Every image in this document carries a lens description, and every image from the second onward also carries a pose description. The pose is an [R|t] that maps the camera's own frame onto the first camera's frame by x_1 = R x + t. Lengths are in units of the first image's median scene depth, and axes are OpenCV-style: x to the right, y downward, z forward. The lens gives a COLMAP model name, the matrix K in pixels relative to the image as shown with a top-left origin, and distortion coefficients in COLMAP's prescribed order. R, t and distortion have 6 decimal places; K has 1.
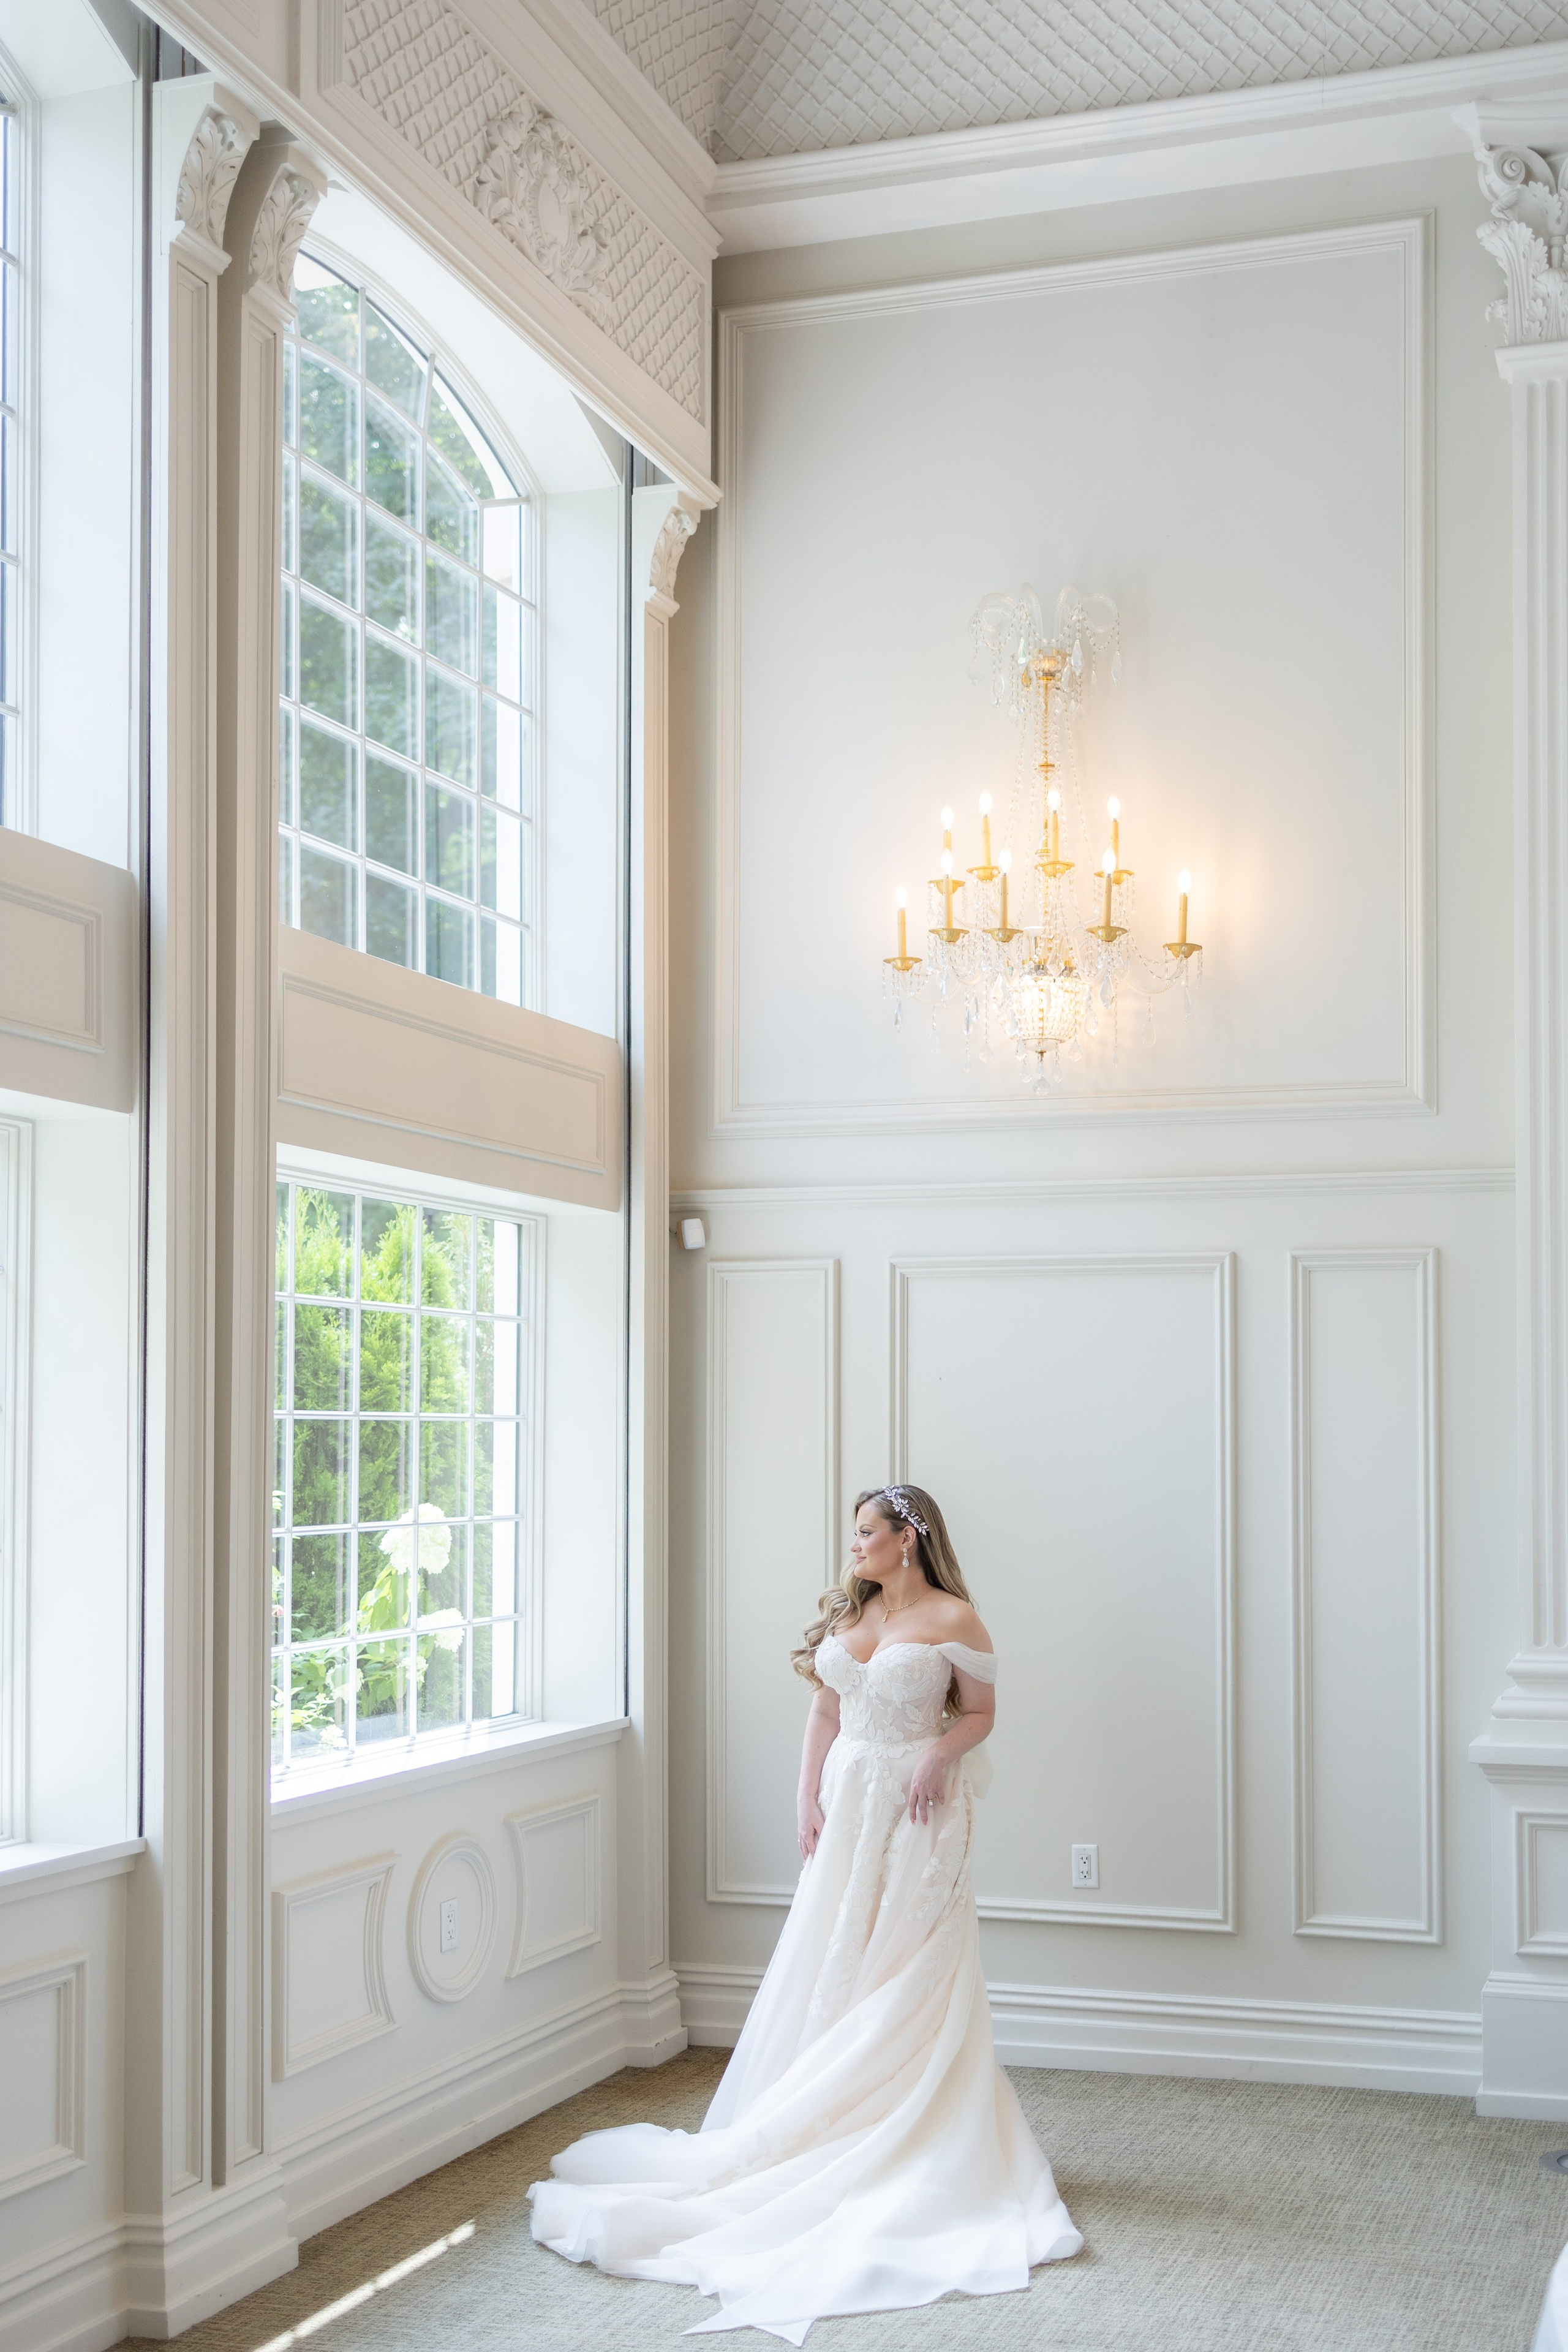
lens RADIAL K [[2422.8, 0, 1058.6], [0, 2422.8, 1404.7], [0, 0, 1]] dist [0.047374, 0.000000]
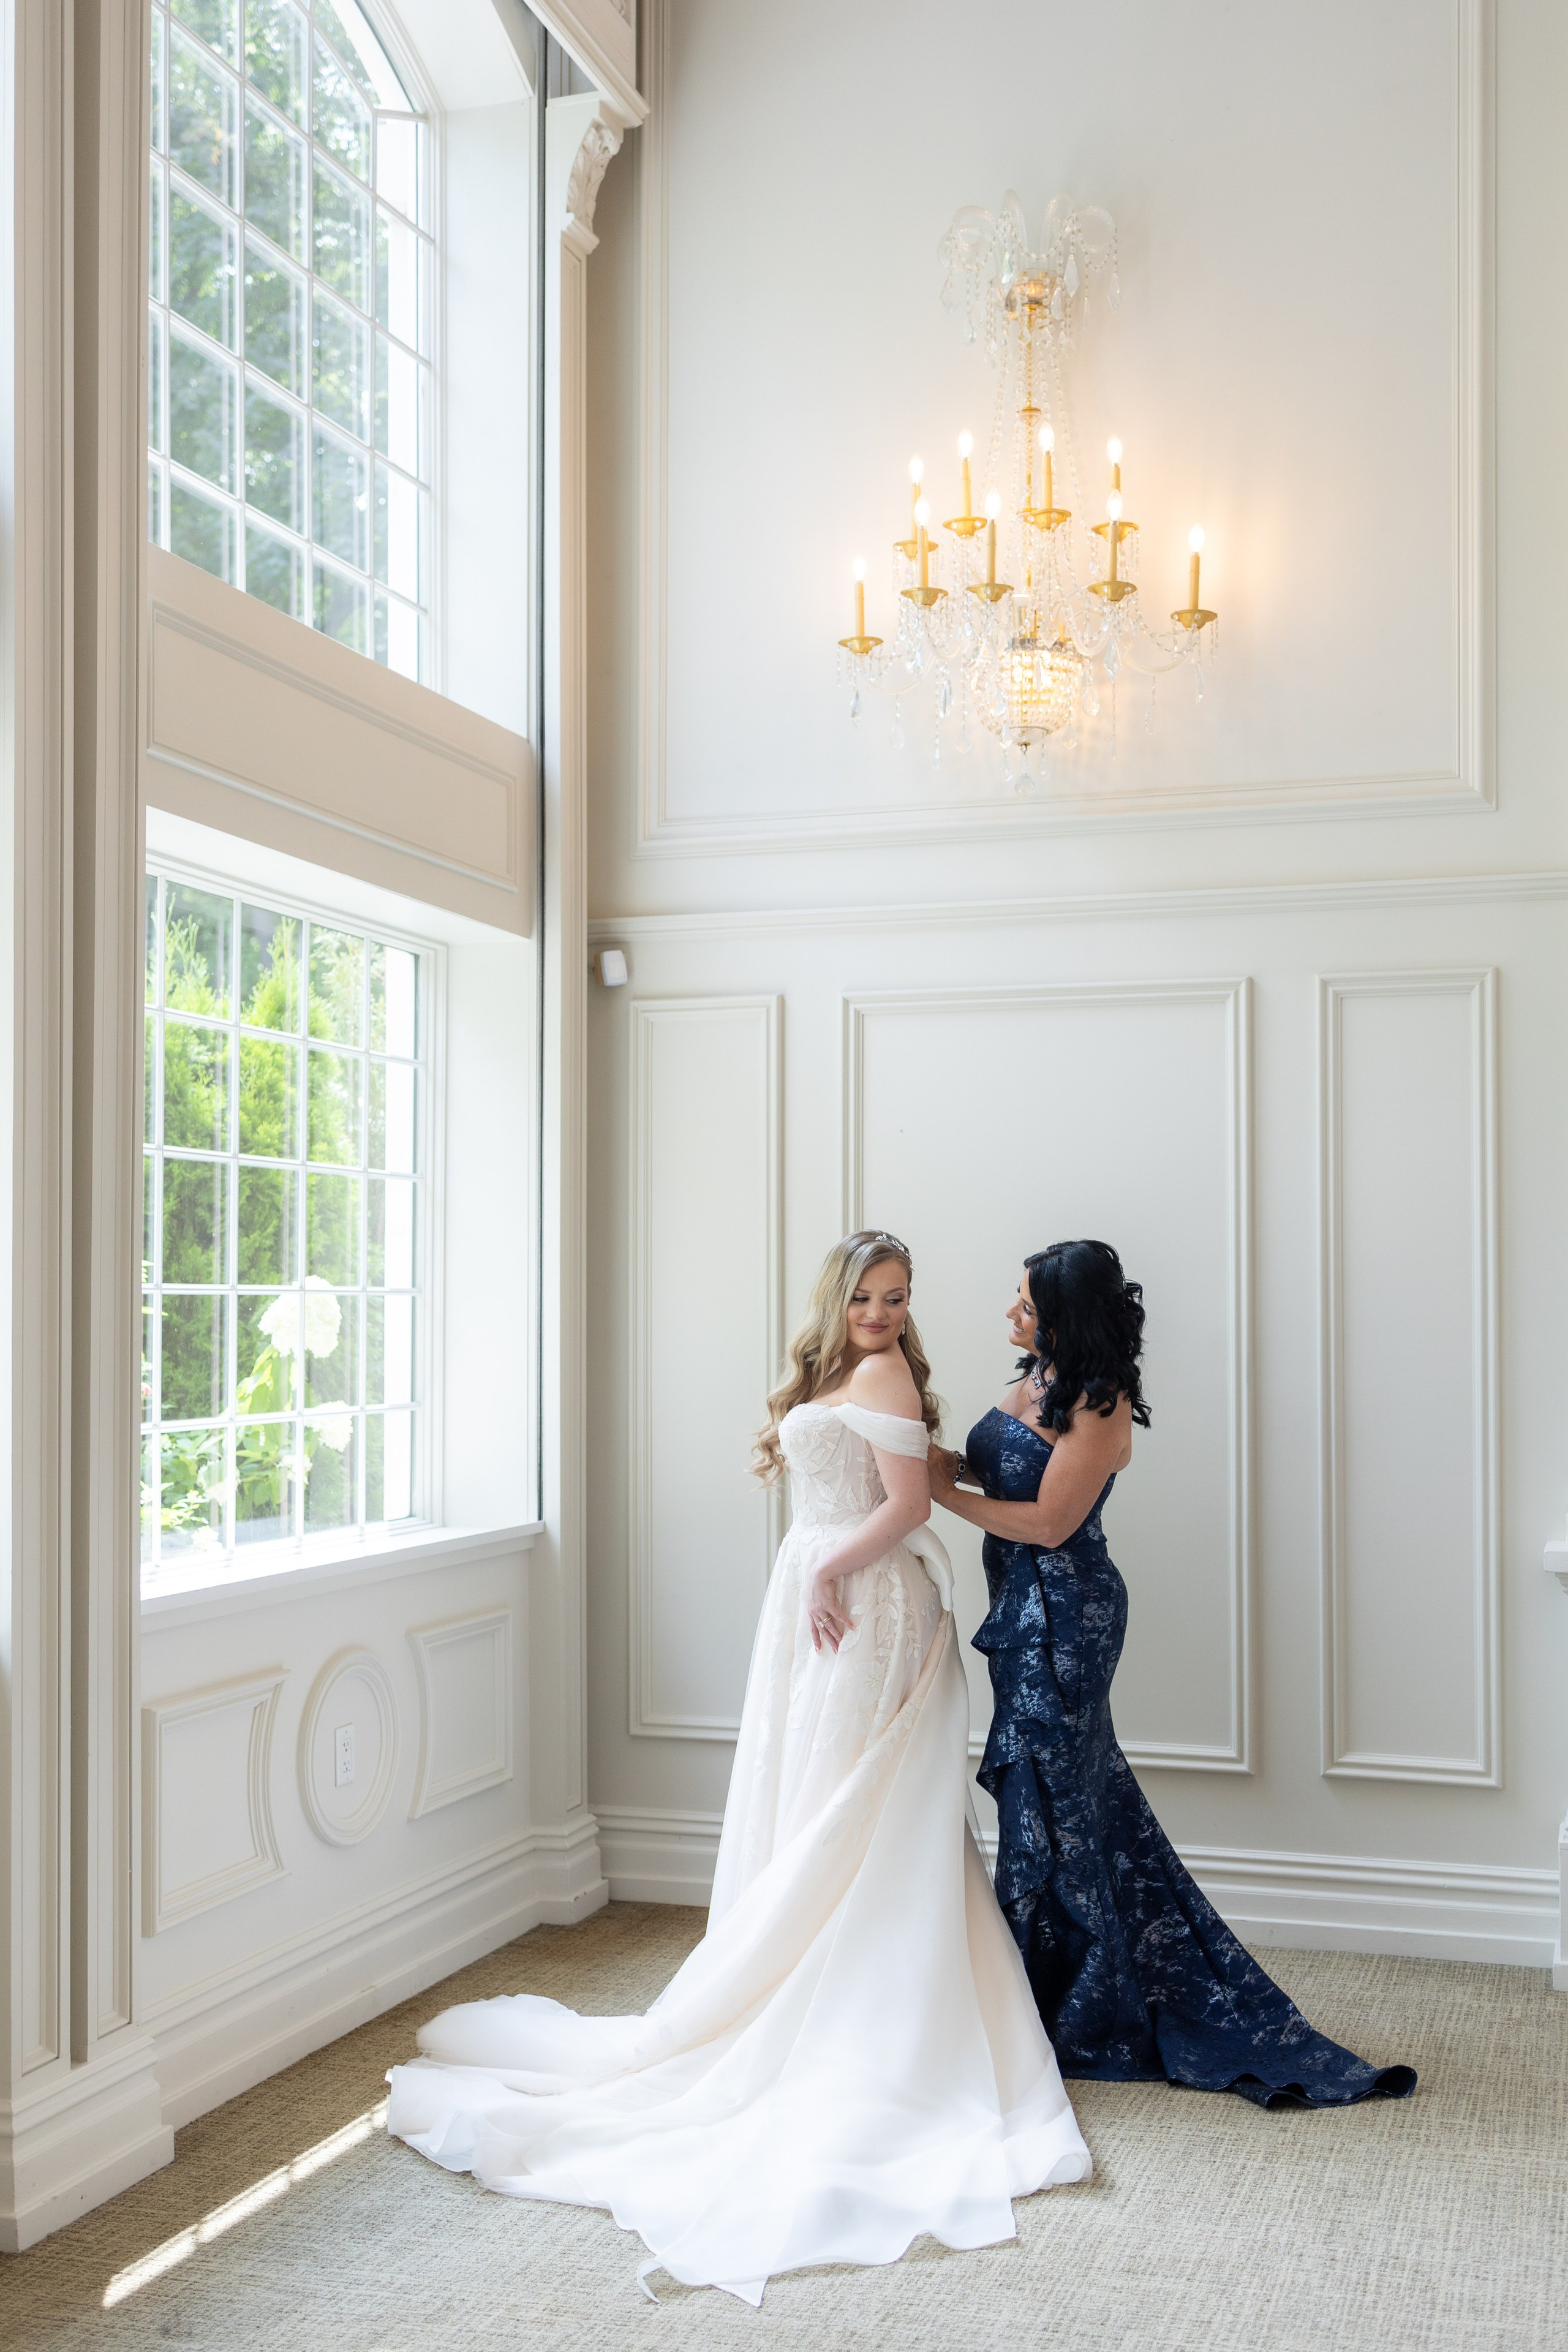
lens RADIAL K [[2422.8, 0, 839.6], [0, 2422.8, 1270.8], [0, 0, 1]] dist [0.047374, 0.000000]
pose [[0.999690, -0.000191, -0.024880, -0.051640], [0.000178, 1.000000, -0.000503, 0.041399], [0.024880, 0.000498, 0.999690, 0.142446]]
